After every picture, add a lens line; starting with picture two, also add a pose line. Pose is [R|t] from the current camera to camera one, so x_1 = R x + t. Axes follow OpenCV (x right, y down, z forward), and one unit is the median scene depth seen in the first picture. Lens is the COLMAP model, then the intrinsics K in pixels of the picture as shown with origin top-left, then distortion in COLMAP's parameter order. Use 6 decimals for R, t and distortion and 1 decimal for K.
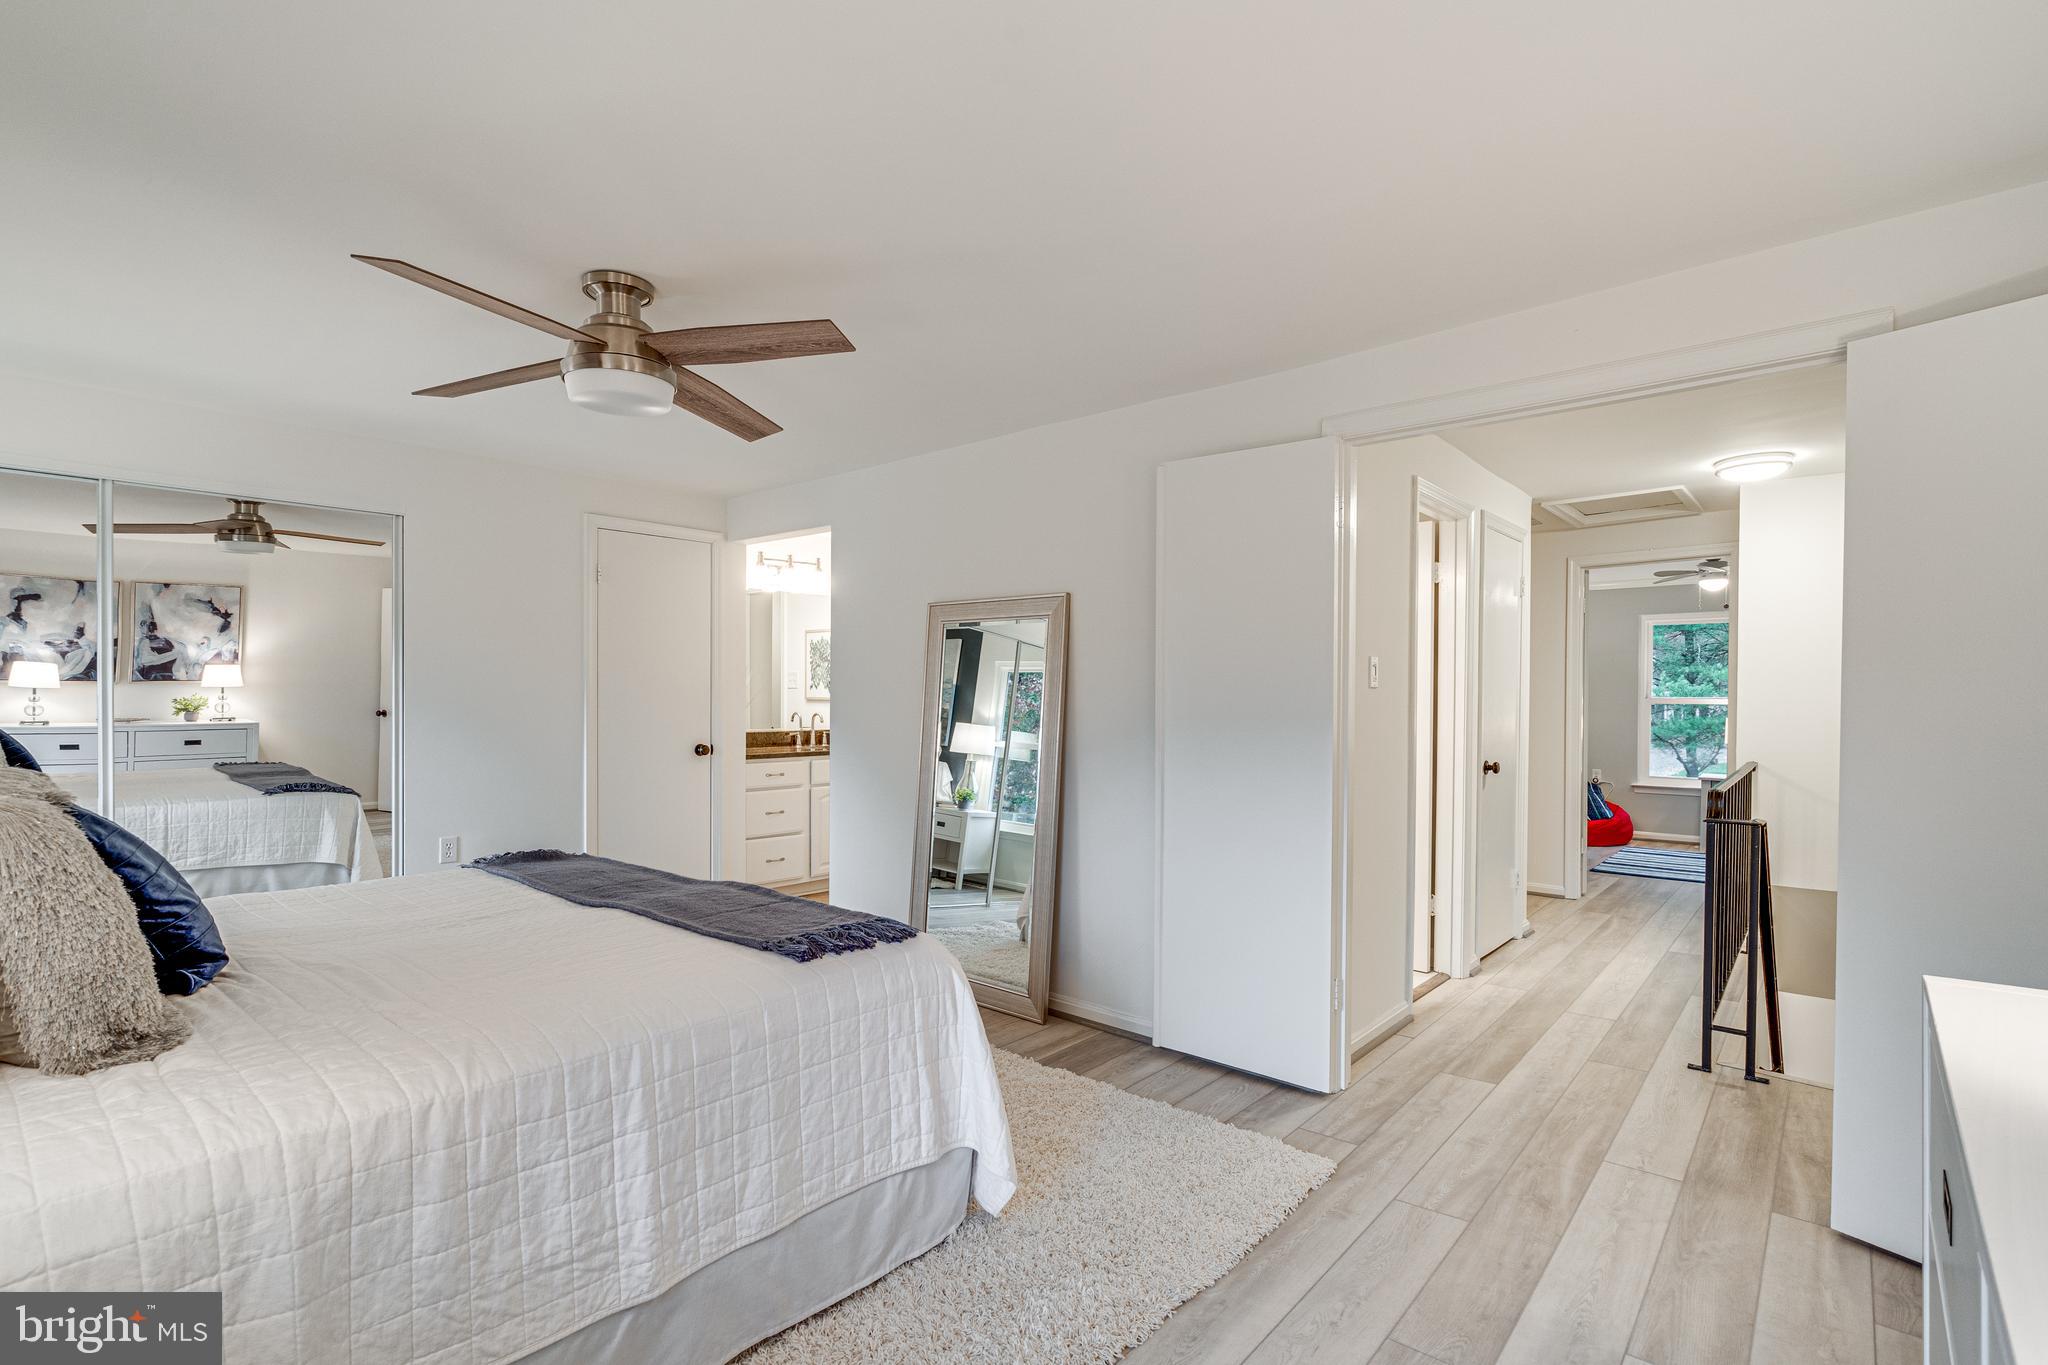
lens RADIAL K [[938.1, 0, 1031.9], [0, 938.1, 702.0], [0, 0, 1]] dist [-0.003949, 0.001387]
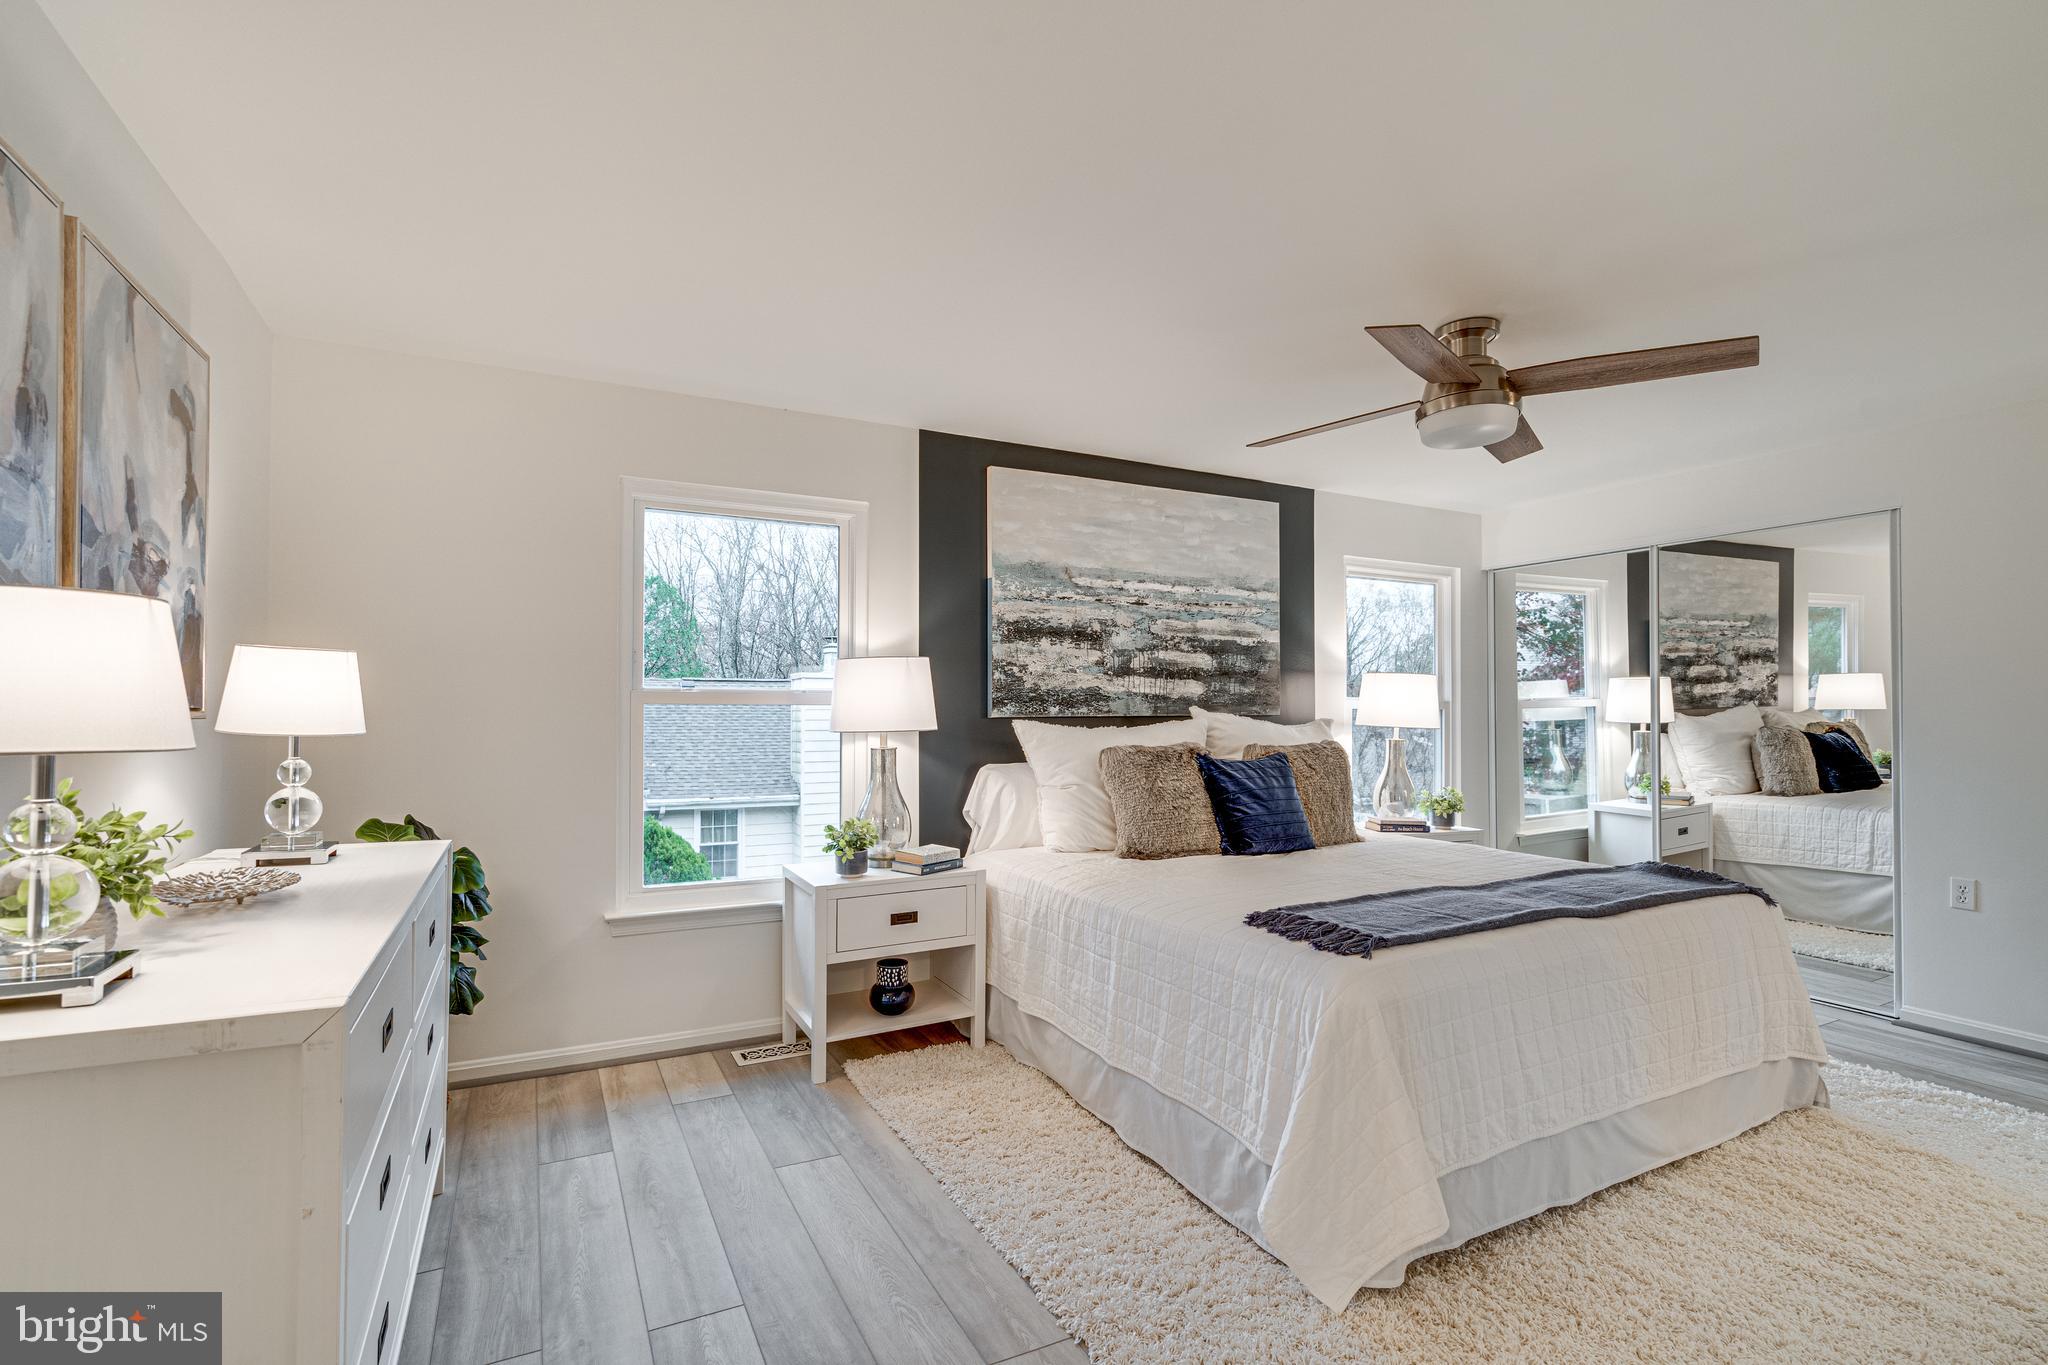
lens RADIAL K [[938.1, 0, 1027.6], [0, 938.1, 683.4], [0, 0, 1]] dist [-0.003949, 0.001387]
pose [[-0.353721, -0.030260, -0.934861, 0.987844], [-0.007997, 0.999538, -0.029327, 0.009033], [0.935317, -0.002897, -0.353799, 1.176215]]
